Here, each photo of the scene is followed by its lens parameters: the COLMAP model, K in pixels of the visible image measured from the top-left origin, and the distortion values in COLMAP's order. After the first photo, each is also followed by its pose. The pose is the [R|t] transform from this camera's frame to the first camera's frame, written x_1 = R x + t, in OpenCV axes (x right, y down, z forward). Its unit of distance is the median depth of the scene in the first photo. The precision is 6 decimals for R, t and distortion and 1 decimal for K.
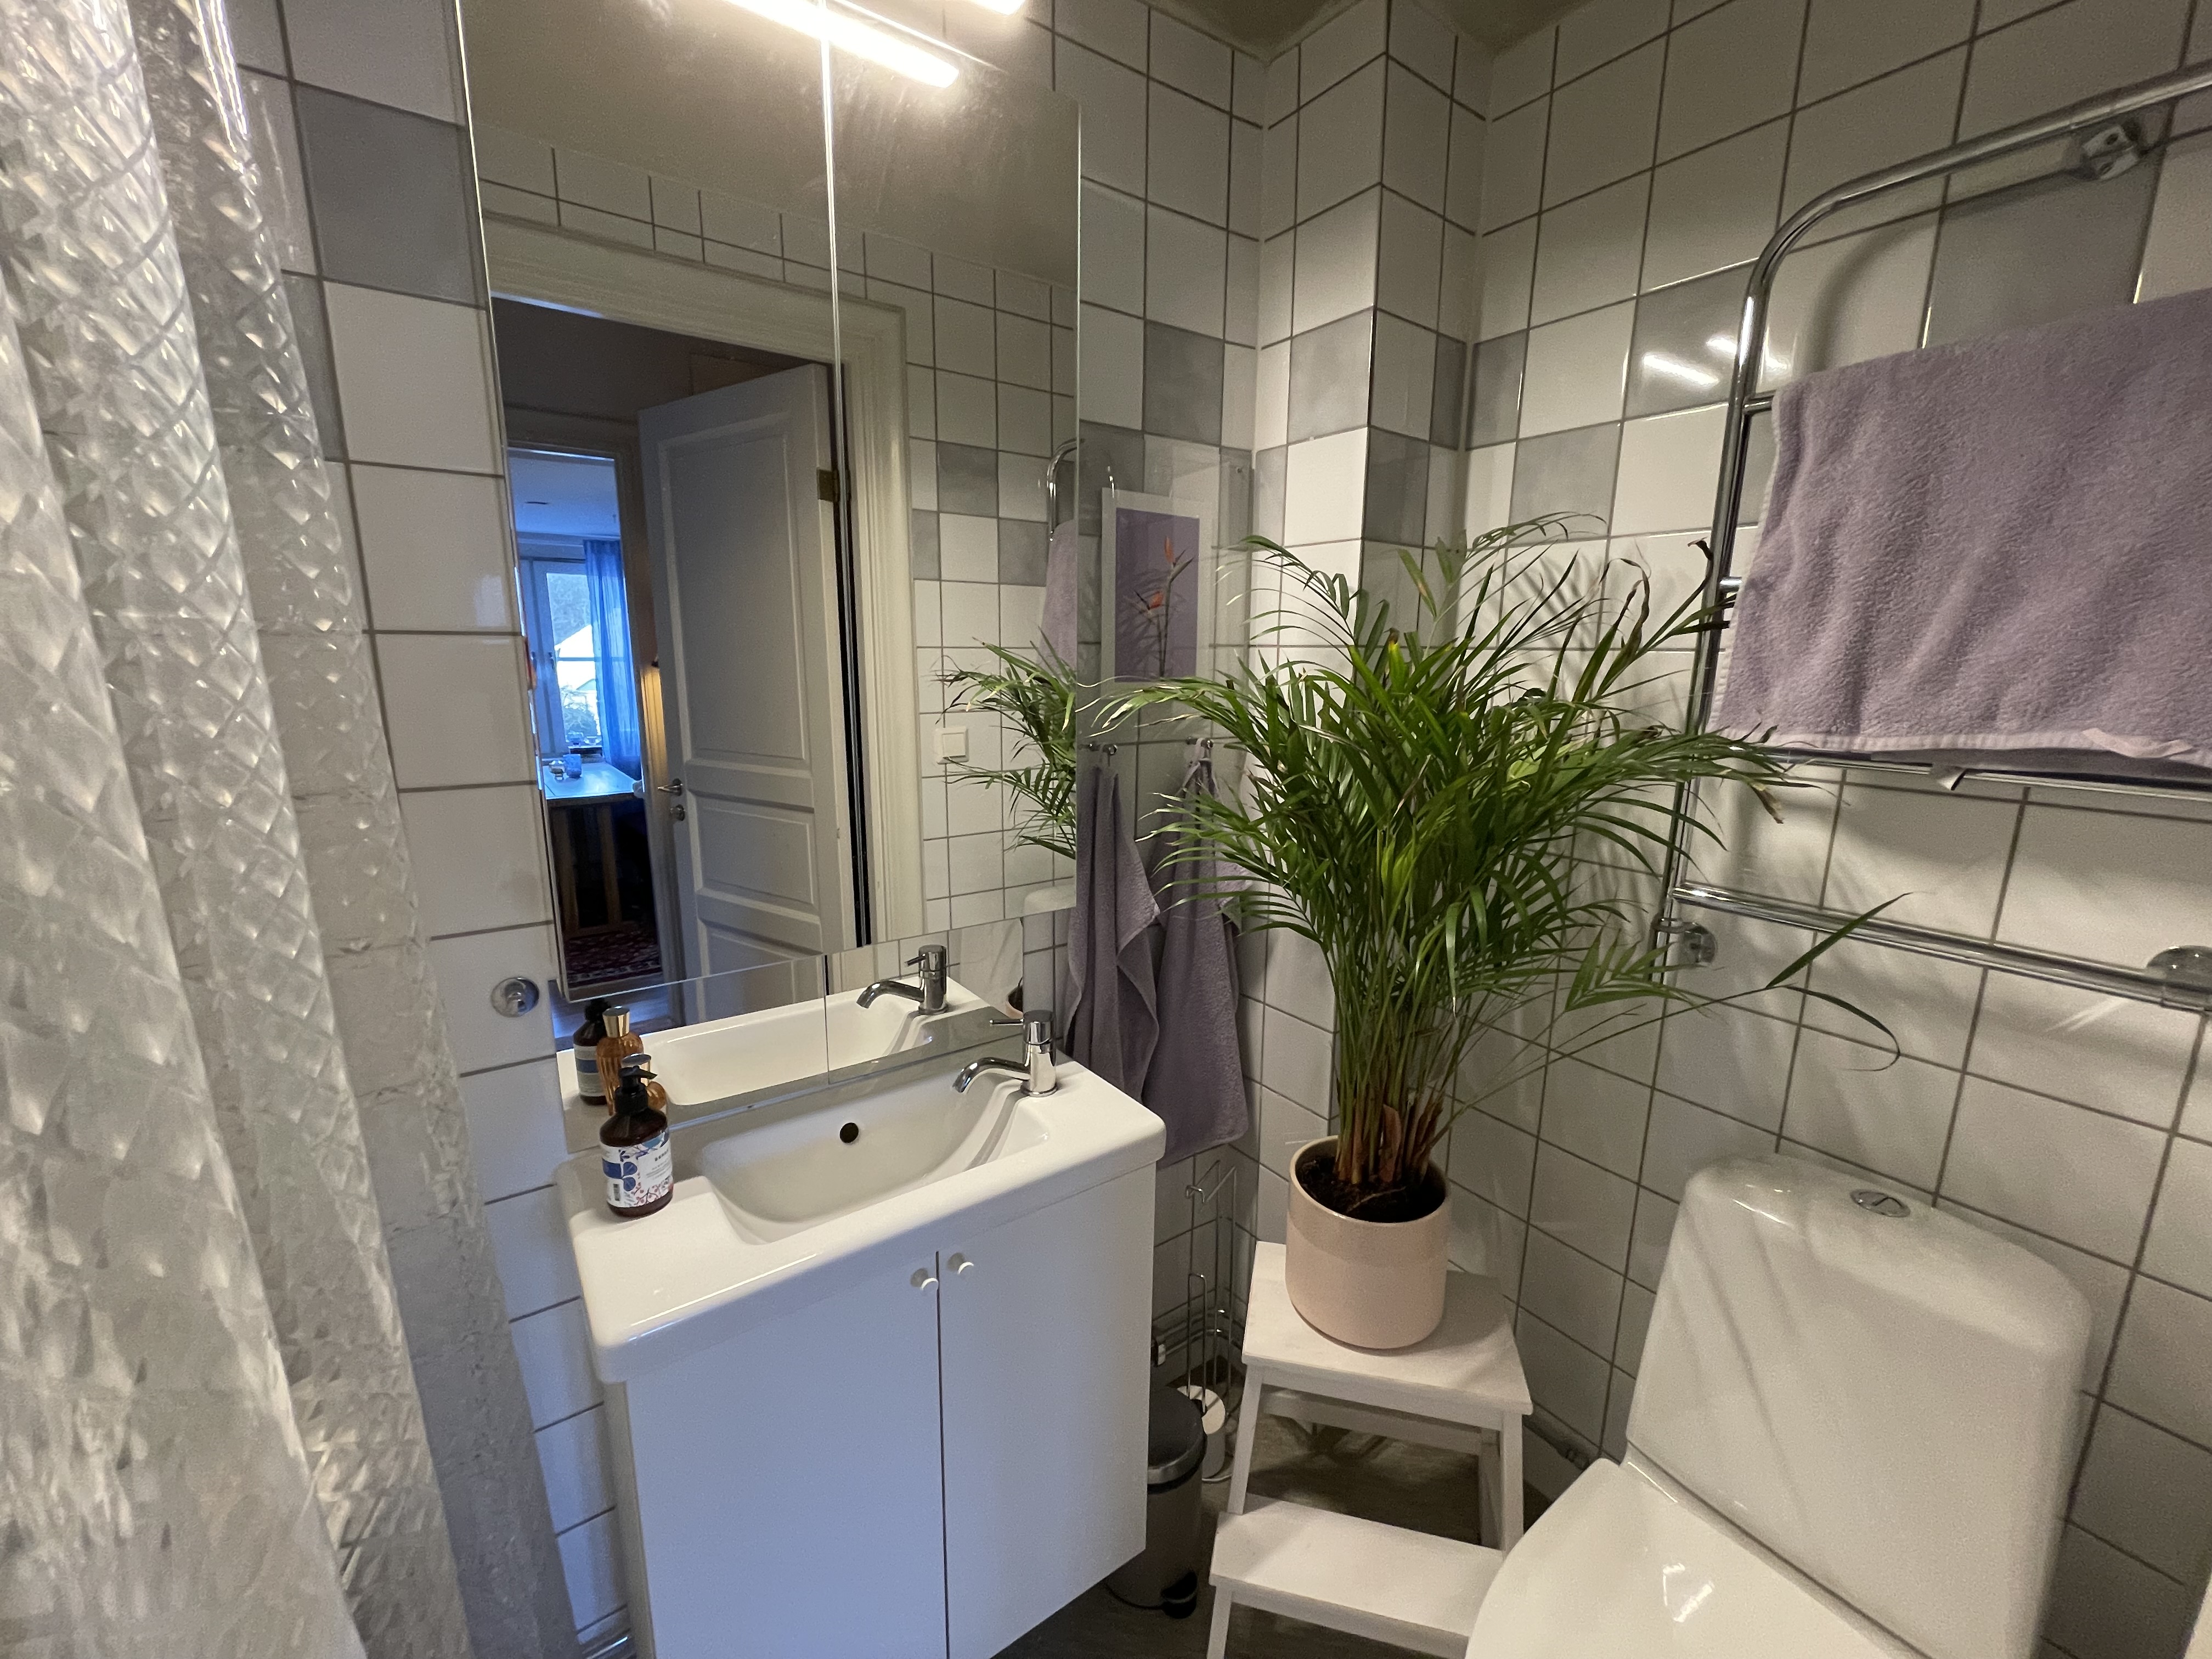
lens RADIAL K [[884.0, 0, 1109.0], [0, 884.0, 827.0], [0, 0, 1]] dist [-0.009267, 0.000256]
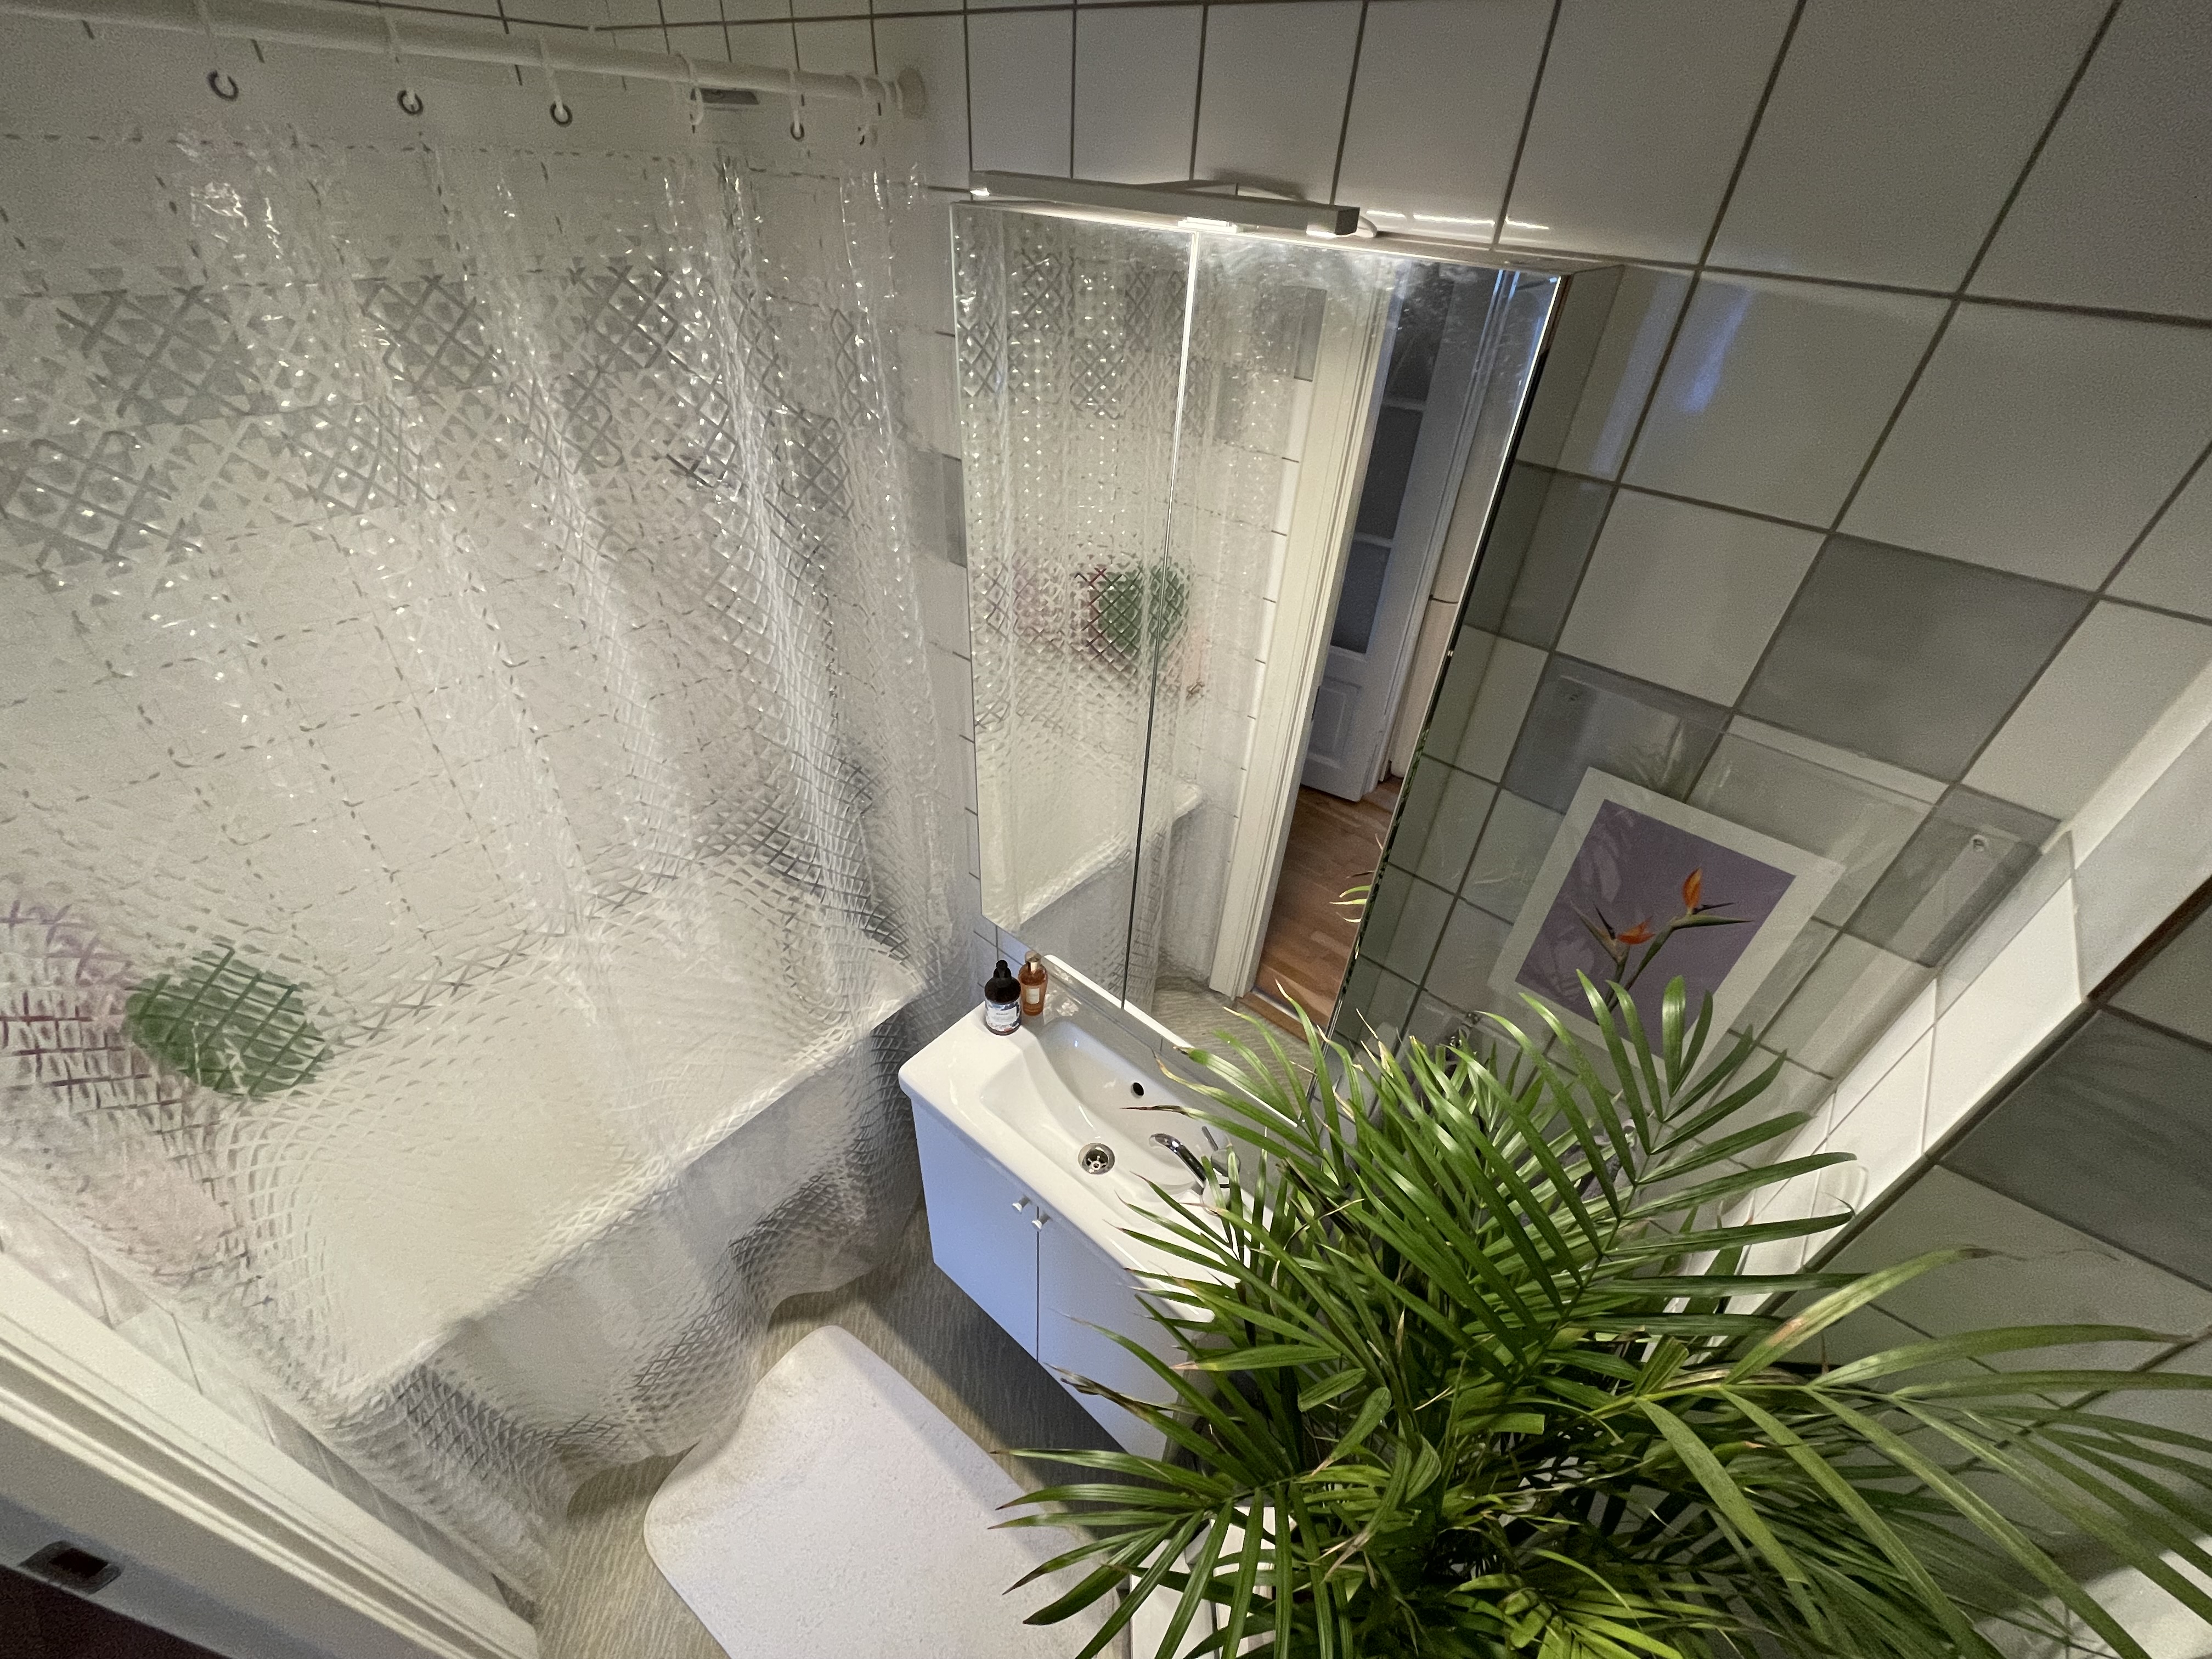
lens RADIAL K [[884.0, 0, 1109.0], [0, 884.0, 827.0], [0, 0, 1]] dist [-0.009267, 0.000256]
pose [[0.252592, 0.587047, -0.769138, 0.414532], [-0.240911, 0.808038, 0.537621, -0.586505], [0.937102, 0.049495, 0.345530, 0.407796]]
